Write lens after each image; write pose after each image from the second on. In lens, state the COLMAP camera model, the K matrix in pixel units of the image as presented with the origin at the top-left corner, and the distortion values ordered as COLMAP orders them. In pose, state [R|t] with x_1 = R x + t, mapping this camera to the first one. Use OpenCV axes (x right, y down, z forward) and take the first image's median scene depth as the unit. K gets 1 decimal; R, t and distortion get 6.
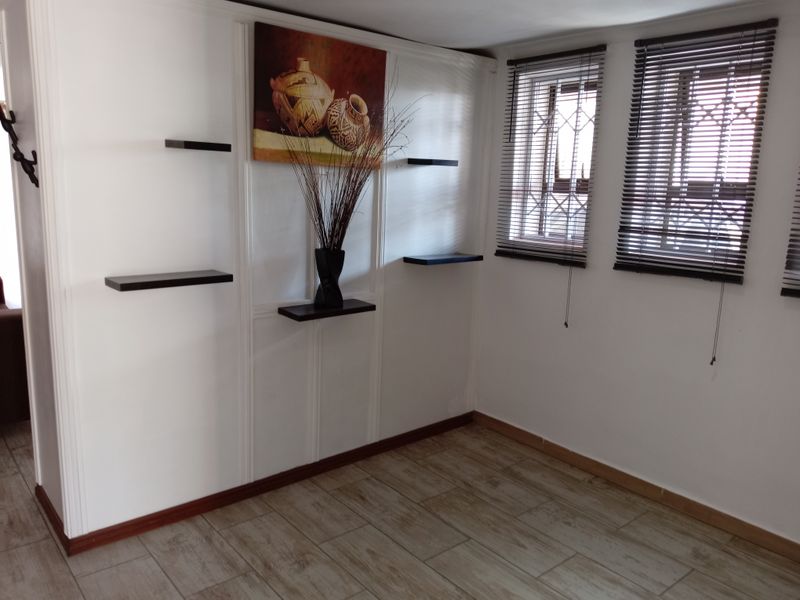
lens RADIAL K [[640.0, 0, 405.5], [0, 640.0, 301.9], [0, 0, 1]] dist [0.043871, -0.073375]
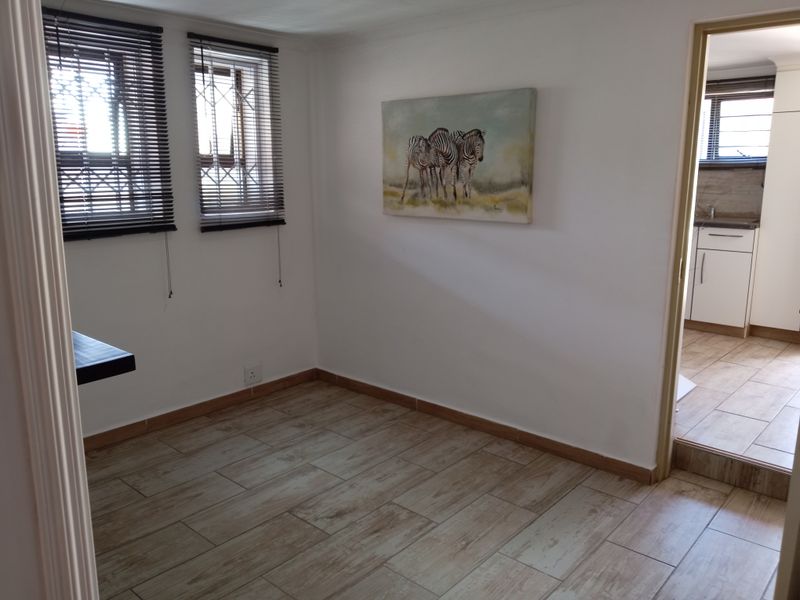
lens RADIAL K [[640.0, 0, 402.4], [0, 640.0, 294.1], [0, 0, 1]] dist [0.043871, -0.073375]
pose [[-0.167753, -0.212879, 0.962570, -0.816855], [0.183068, 0.952697, 0.242599, -0.131960], [-0.968682, 0.216913, -0.120846, 0.717713]]
